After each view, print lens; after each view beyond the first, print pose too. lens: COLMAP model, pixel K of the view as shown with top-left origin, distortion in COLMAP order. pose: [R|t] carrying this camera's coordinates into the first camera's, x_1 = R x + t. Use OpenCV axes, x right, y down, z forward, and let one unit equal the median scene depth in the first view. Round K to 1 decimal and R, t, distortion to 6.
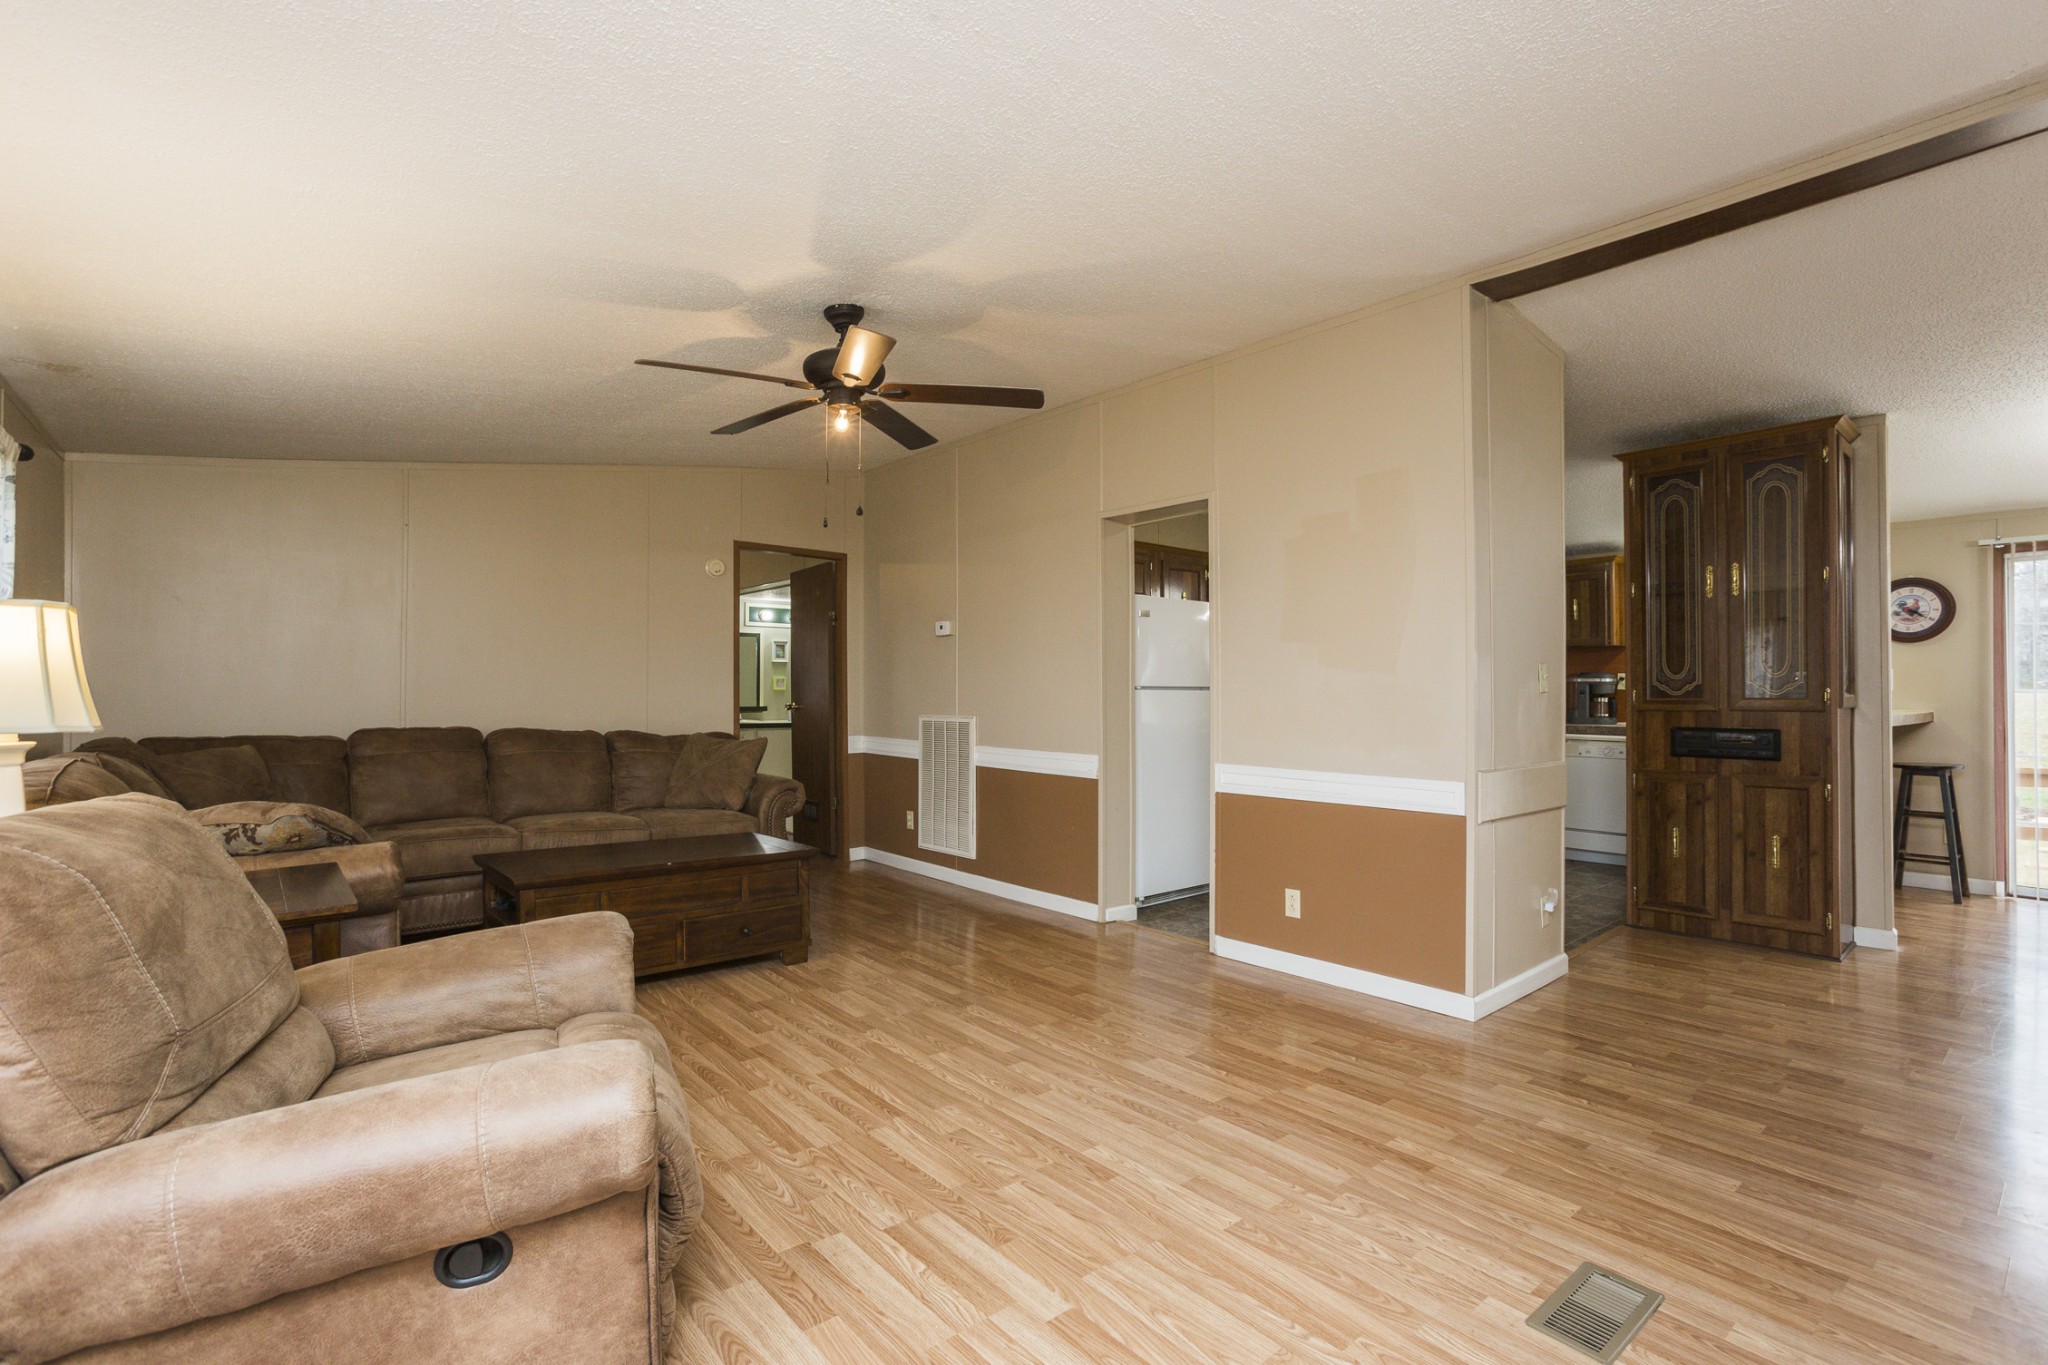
lens RADIAL K [[941.9, 0, 1021.0], [0, 941.9, 687.7], [0, 0, 1]] dist [-0.056856, 0.027801]
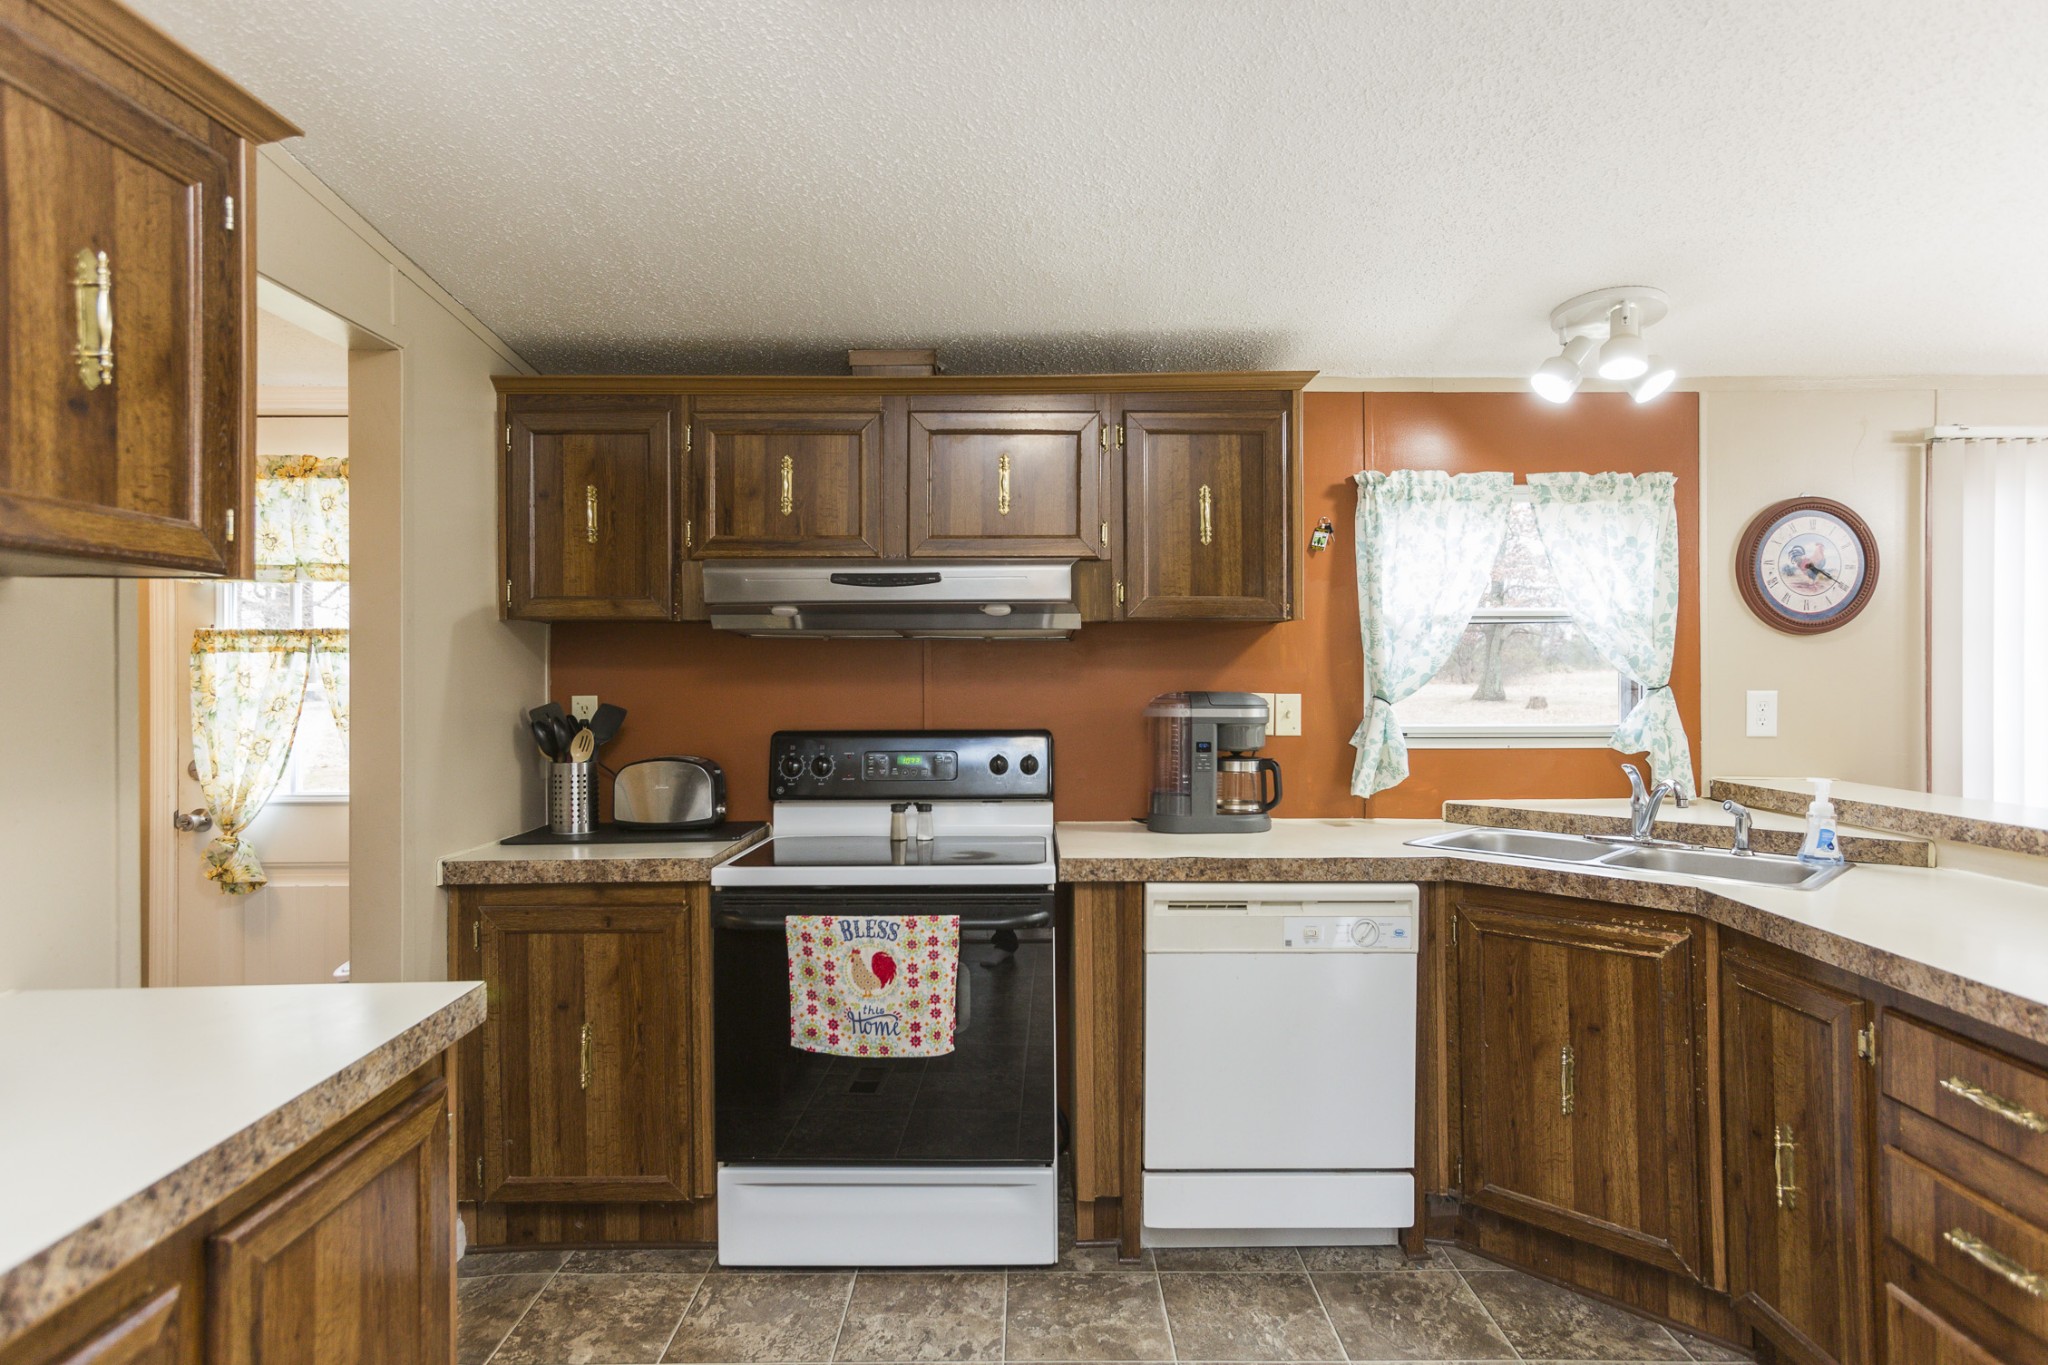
lens RADIAL K [[1153.3, 0, 1041.0], [0, 1153.3, 674.9], [0, 0, 1]] dist [-0.051455, 0.063906]
pose [[0.633890, -0.002269, 0.773420, 0.459272], [-0.002086, 0.999987, 0.004643, -0.052353], [-0.773420, -0.004557, 0.633877, 1.600643]]
